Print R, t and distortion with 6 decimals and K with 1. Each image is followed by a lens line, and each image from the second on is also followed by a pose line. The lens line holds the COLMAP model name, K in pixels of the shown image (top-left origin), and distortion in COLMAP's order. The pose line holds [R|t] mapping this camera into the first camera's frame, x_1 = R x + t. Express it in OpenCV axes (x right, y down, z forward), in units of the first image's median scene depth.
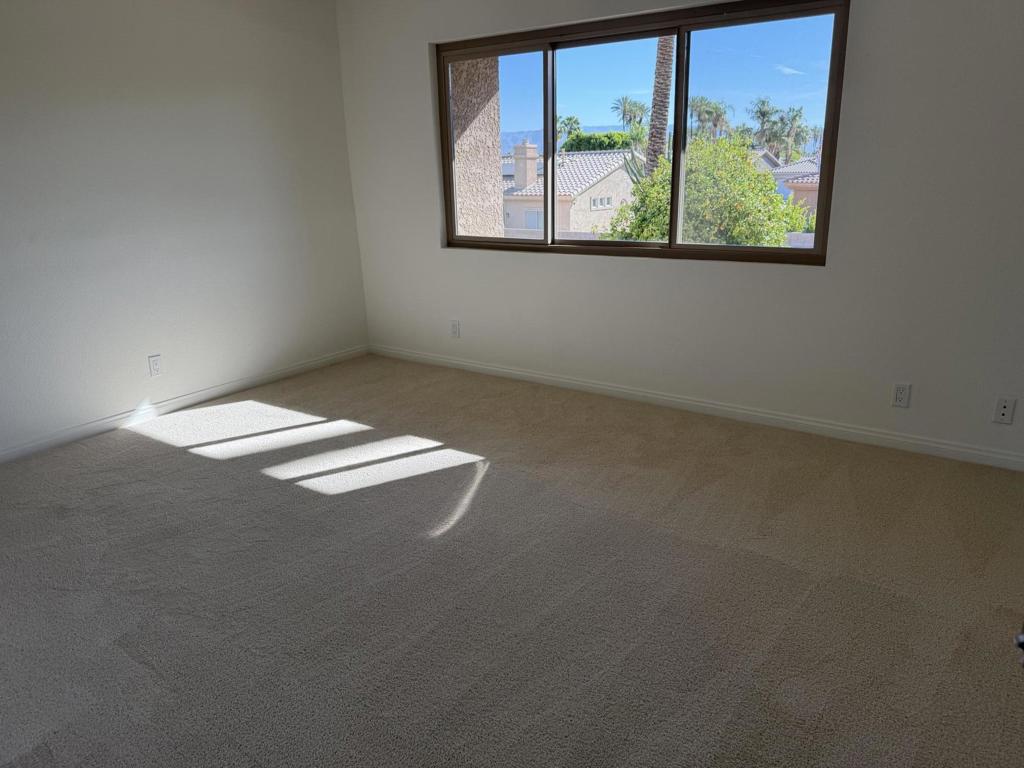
lens RADIAL K [[723.5, 0, 511.8], [0, 723.5, 386.1], [0, 0, 1]] dist [0.040156, -0.063492]
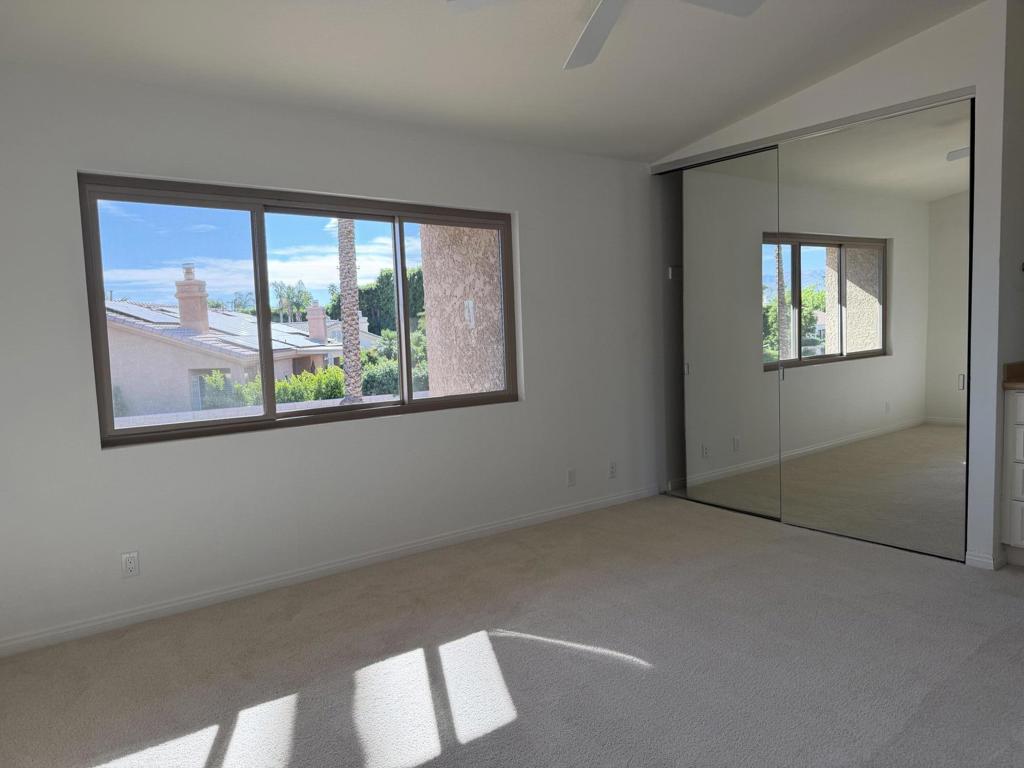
lens RADIAL K [[723.5, 0, 512.4], [0, 723.5, 382.5], [0, 0, 1]] dist [0.040156, -0.063492]
pose [[0.288650, -0.059493, 0.955584, -0.819810], [0.300468, 0.953274, -0.031412, -0.147745], [-0.909065, 0.296190, 0.293039, 0.561348]]
